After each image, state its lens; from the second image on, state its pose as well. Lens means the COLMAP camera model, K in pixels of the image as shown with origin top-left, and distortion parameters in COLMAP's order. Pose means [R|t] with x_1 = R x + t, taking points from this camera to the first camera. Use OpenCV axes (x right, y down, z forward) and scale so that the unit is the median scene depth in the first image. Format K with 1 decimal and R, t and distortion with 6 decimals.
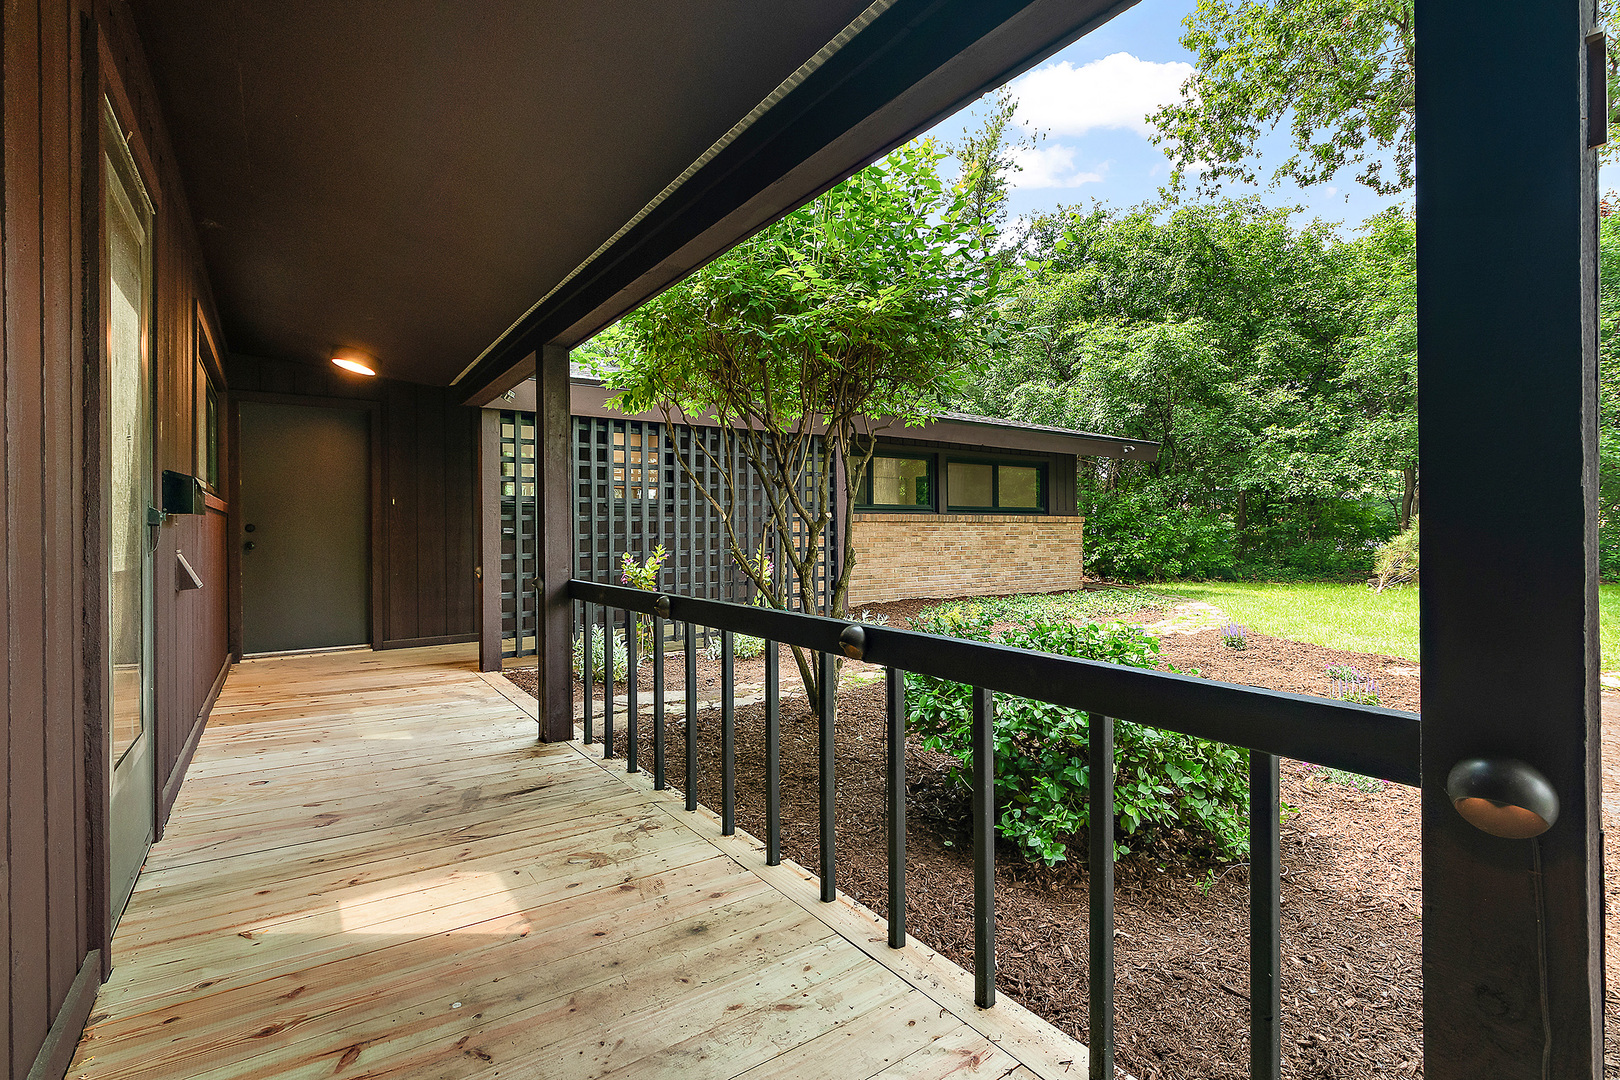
lens RADIAL K [[736.2, 0, 807.2], [0, 736.2, 535.3], [0, 0, 1]] dist [0.013852, 0.000271]
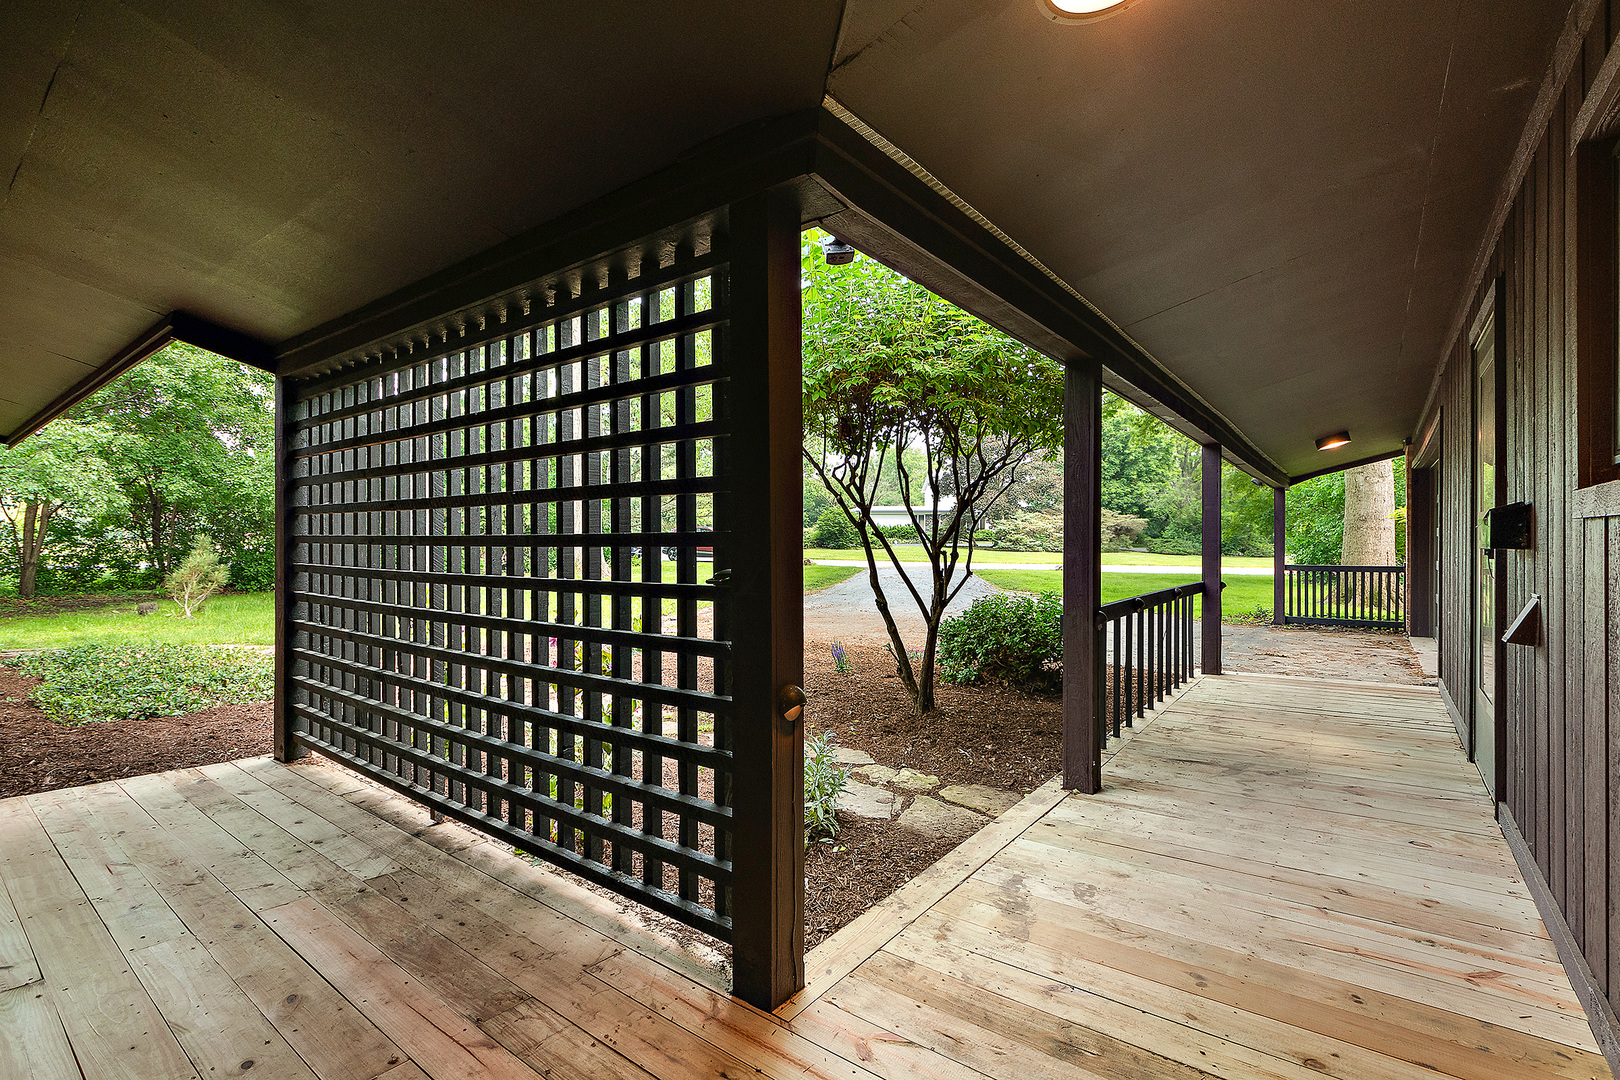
lens RADIAL K [[736.2, 0, 807.7], [0, 736.2, 542.6], [0, 0, 1]] dist [0.013852, 0.000271]
pose [[-0.299656, 0.000724, 0.954047, -1.401320], [0.004025, 0.999992, 0.000506, -0.042524], [-0.954039, 0.003991, -0.299656, 2.007866]]
